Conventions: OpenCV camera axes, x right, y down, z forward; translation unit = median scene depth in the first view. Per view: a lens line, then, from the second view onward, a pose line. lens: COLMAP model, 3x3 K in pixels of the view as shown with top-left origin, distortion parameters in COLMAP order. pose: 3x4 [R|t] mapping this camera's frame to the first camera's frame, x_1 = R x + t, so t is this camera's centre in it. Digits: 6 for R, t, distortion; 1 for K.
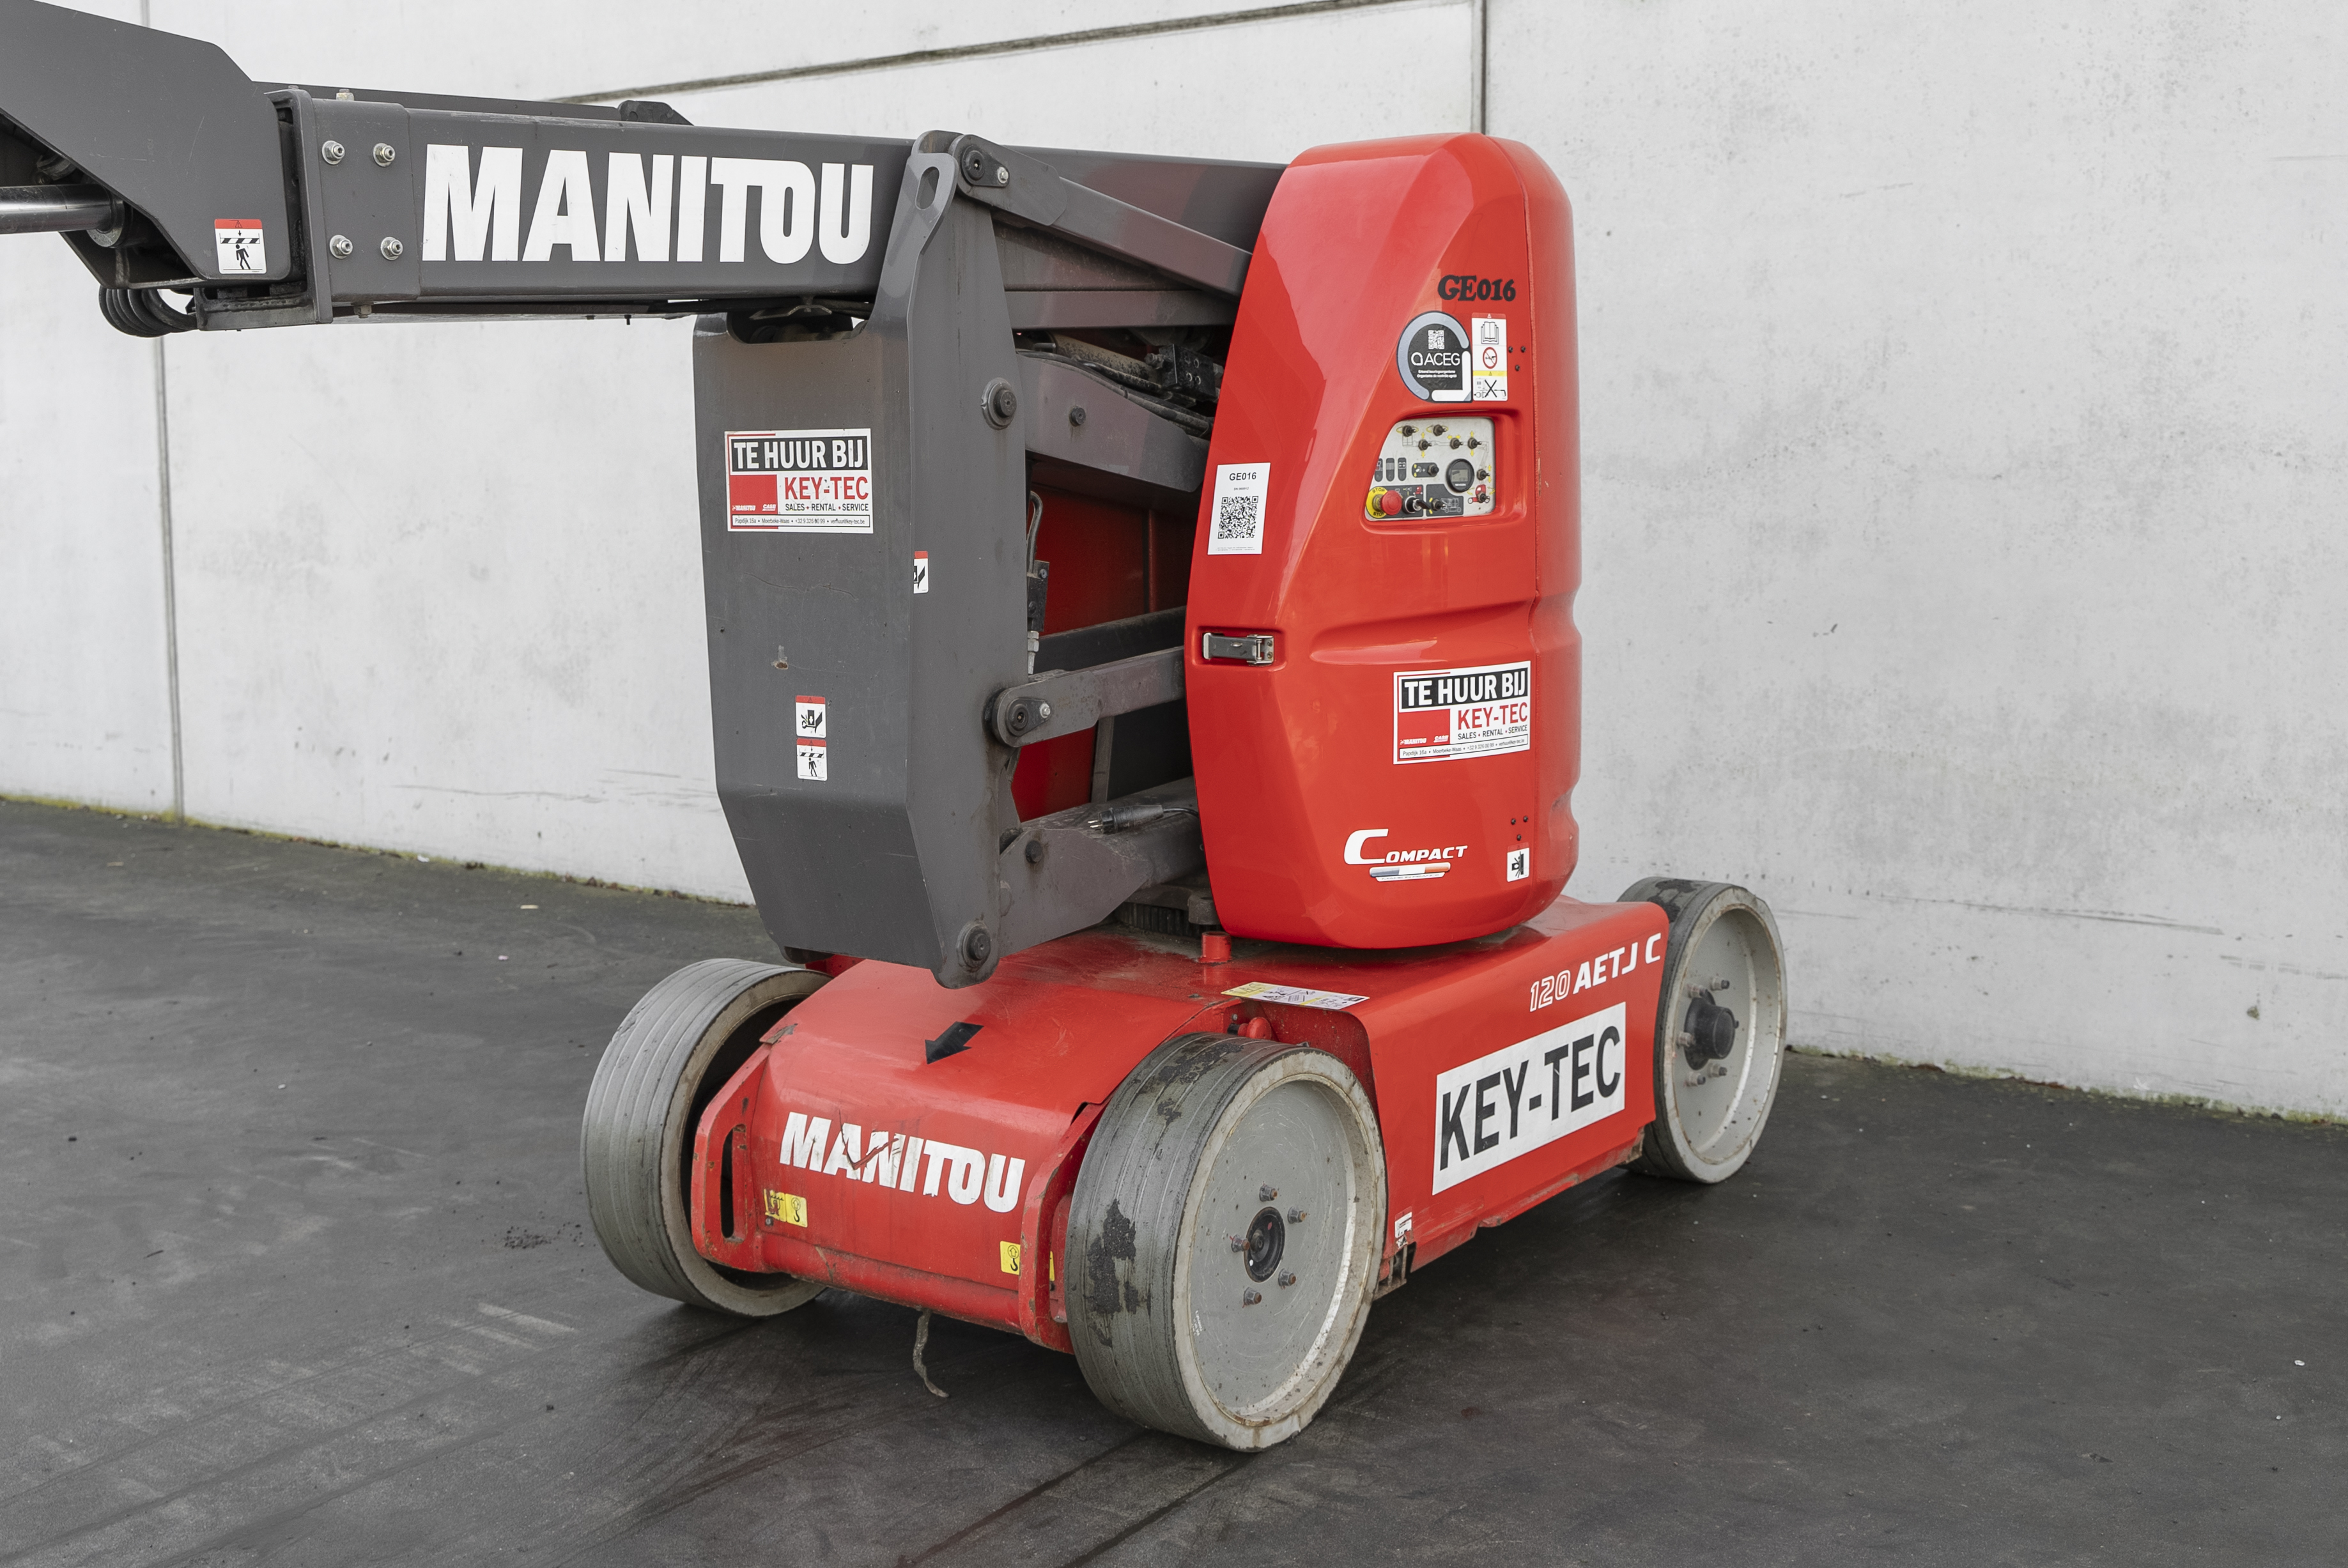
lens RADIAL K [[2550.3, 0, 1103.0], [0, 2550.3, 760.6], [0, 0, 1]] dist [-0.001837, 0.000000]
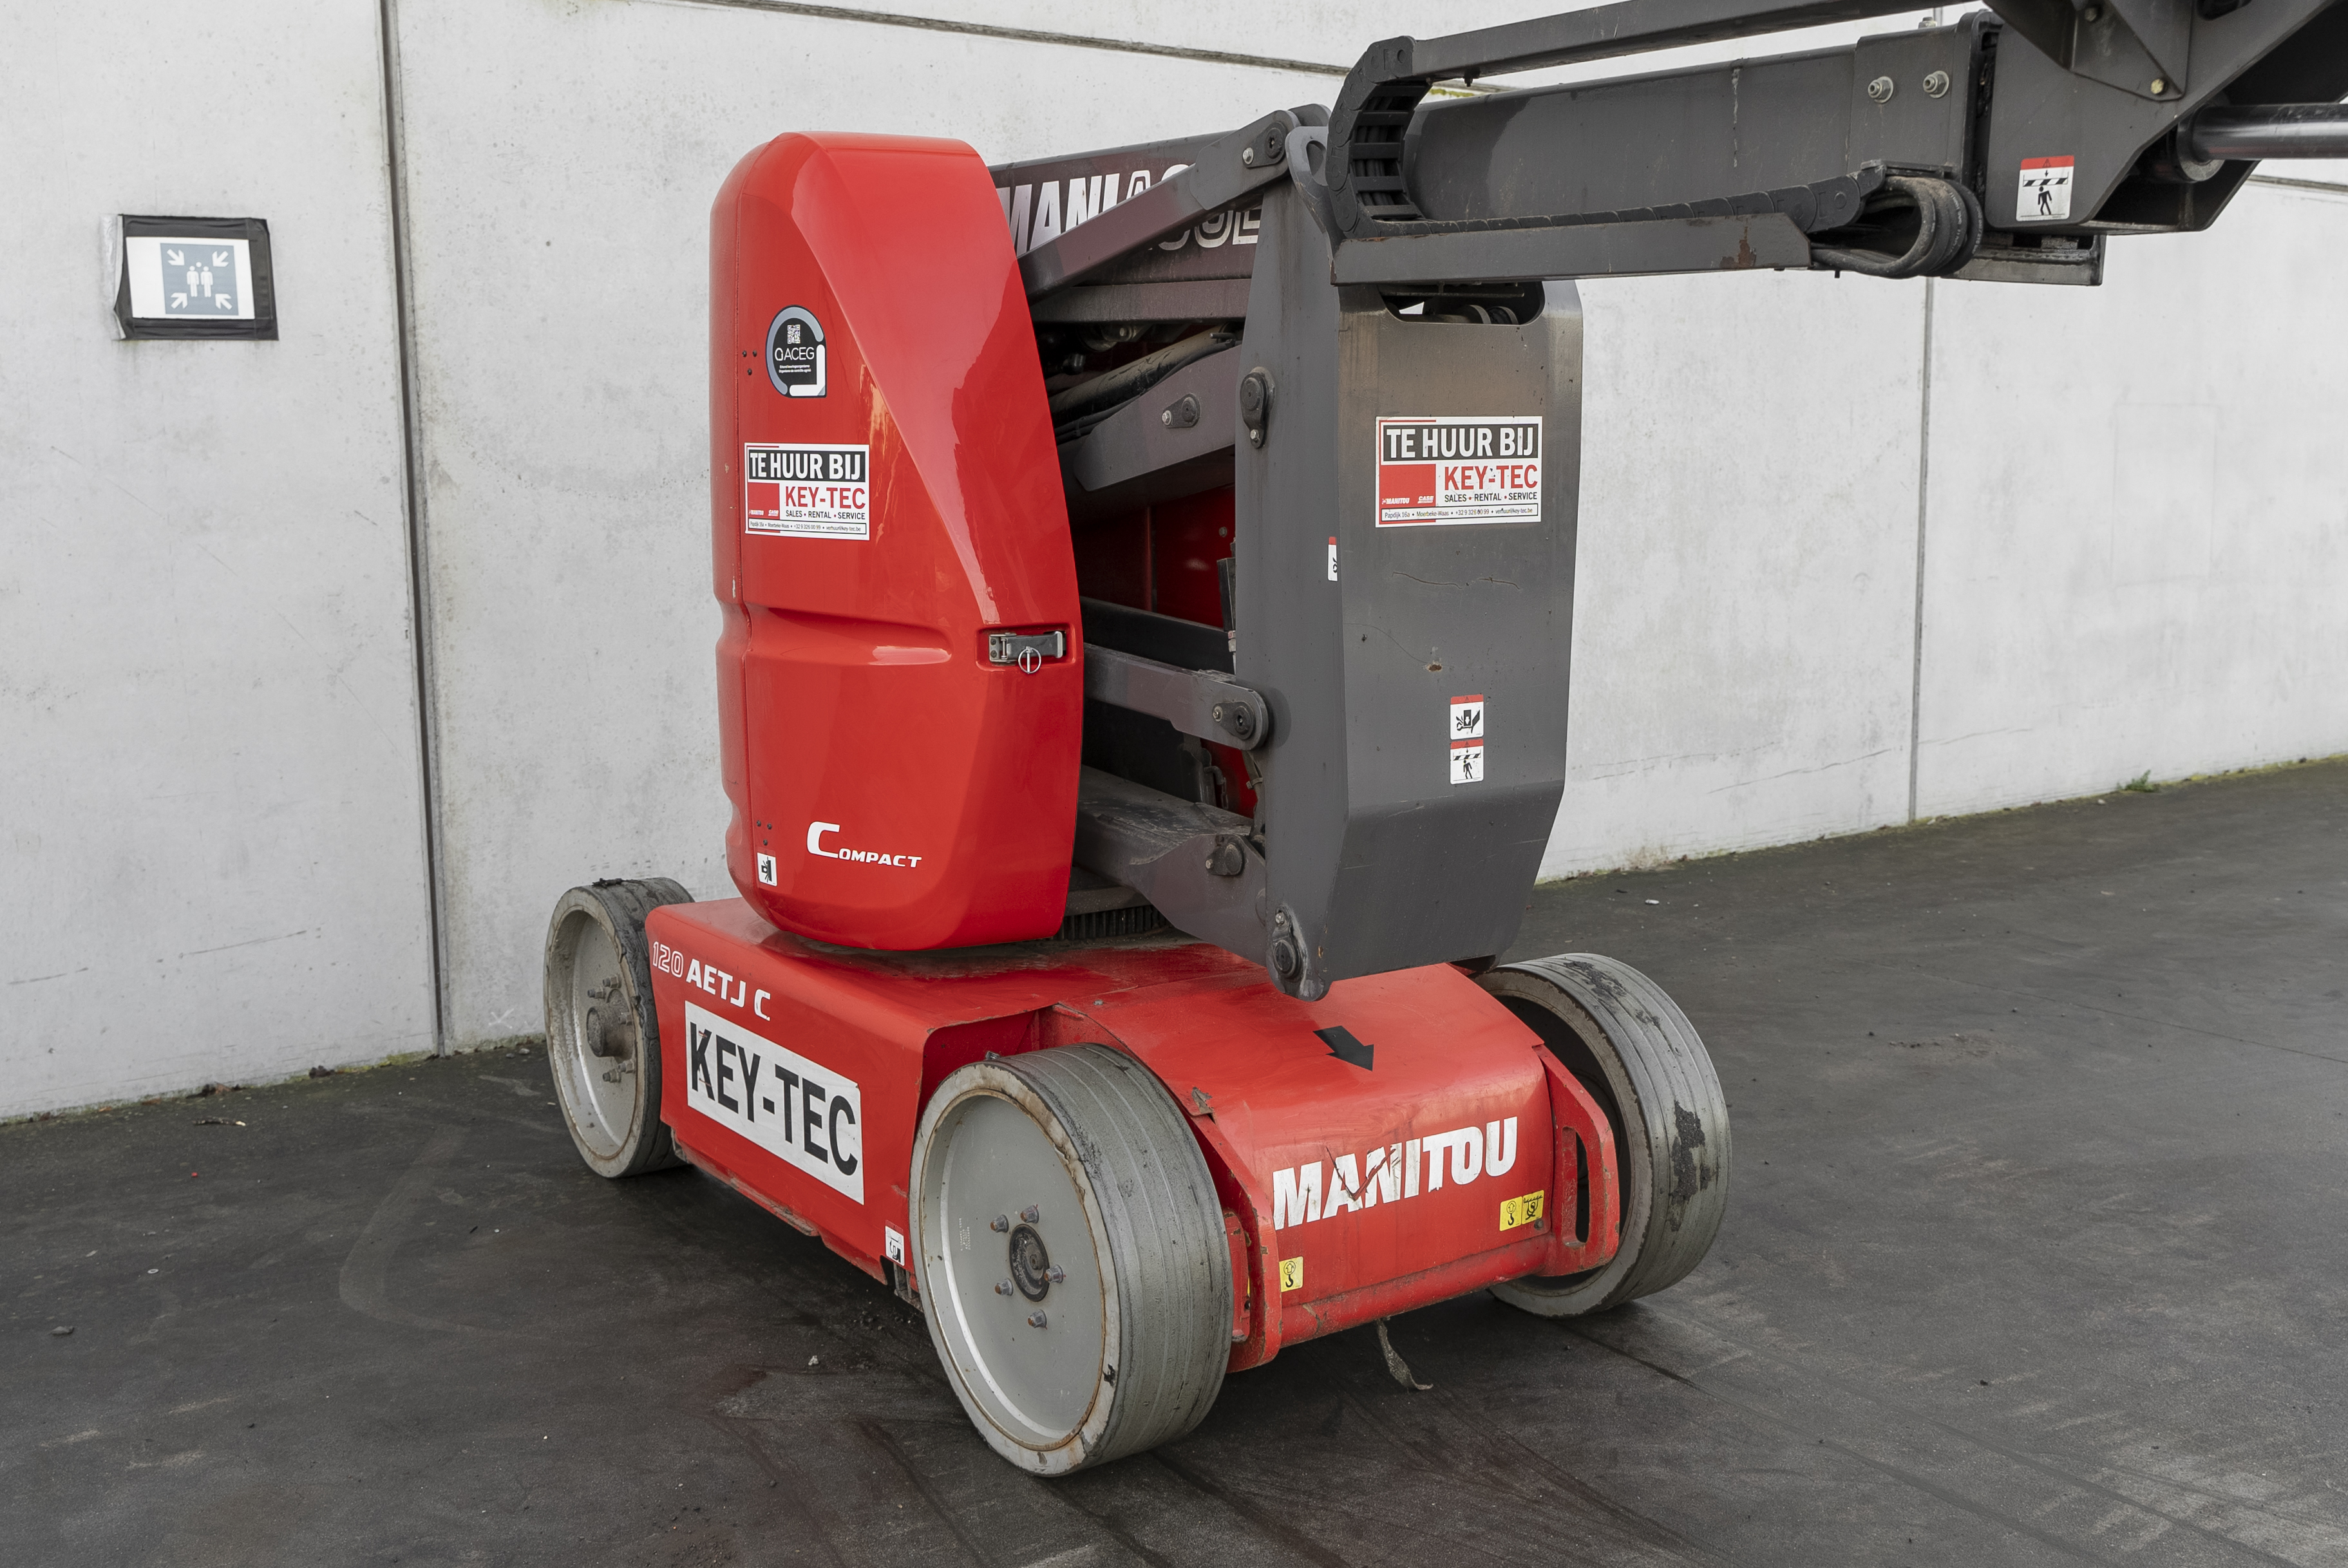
lens RADIAL K [[2253.8, 0, 1153.0], [0, 2253.8, 768.7], [0, 0, 1]] dist [0.000435, 0.000000]
pose [[0.327061, -0.123273, 0.936929, -0.877179], [0.122085, 0.988659, 0.087462, -0.079953], [-0.937084, 0.085779, 0.338401, 0.763205]]
